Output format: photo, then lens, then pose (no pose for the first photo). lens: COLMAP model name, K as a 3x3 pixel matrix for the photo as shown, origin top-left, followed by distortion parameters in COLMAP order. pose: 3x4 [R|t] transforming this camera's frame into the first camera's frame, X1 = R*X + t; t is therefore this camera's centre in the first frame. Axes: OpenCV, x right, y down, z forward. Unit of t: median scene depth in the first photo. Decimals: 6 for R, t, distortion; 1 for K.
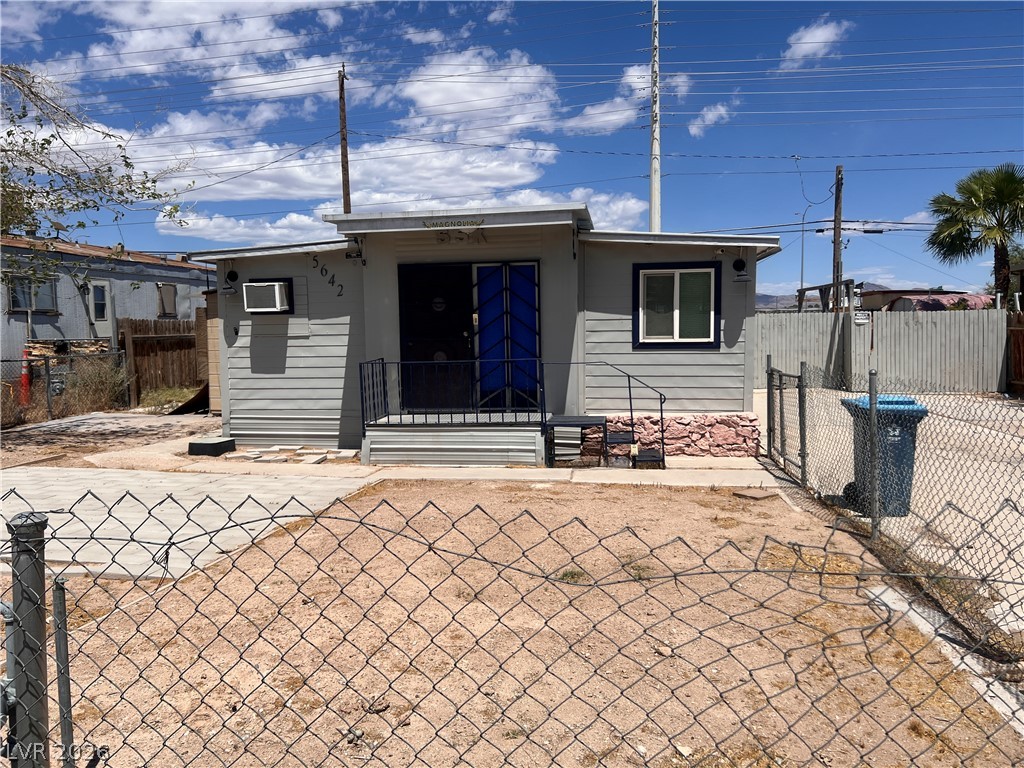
lens RADIAL K [[785.0, 0, 512.6], [0, 785.0, 401.1], [0, 0, 1]] dist [0.030981, -0.008130]
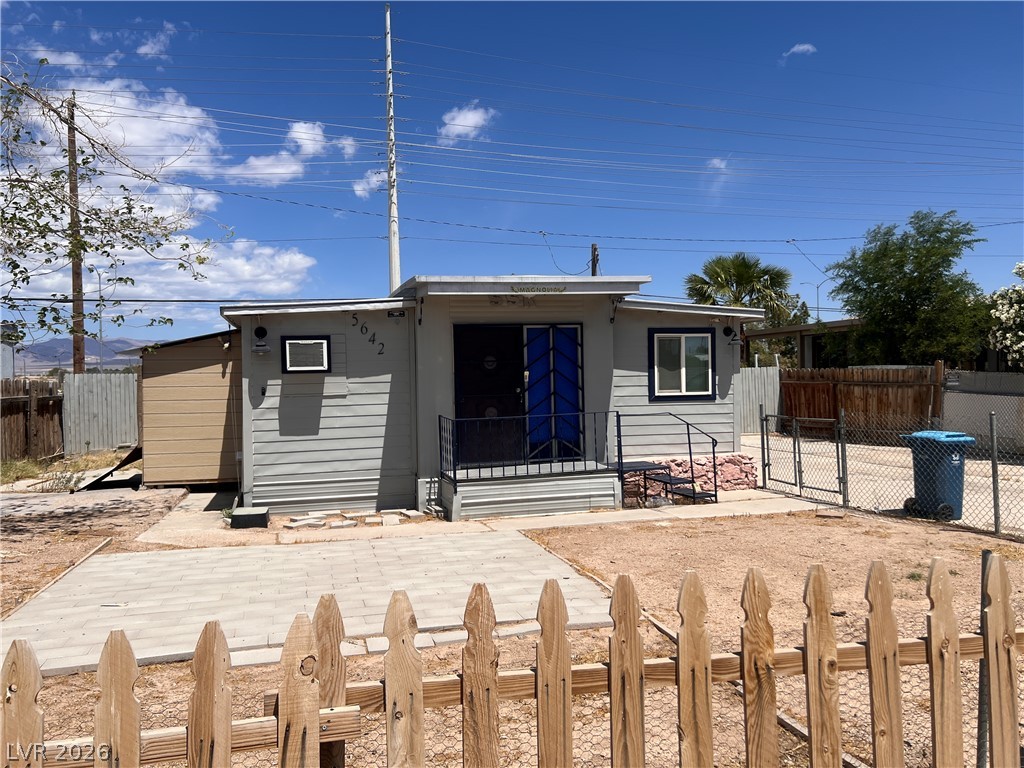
lens RADIAL K [[799.9, 0, 512.0], [0, 799.9, 384.0], [0, 0, 1]] dist [0.042911, -0.002784]
pose [[0.909348, -0.009865, 0.415919, -0.487881], [0.048418, 0.995435, -0.082250, -0.005262], [-0.413209, 0.094932, 0.905675, 0.020772]]
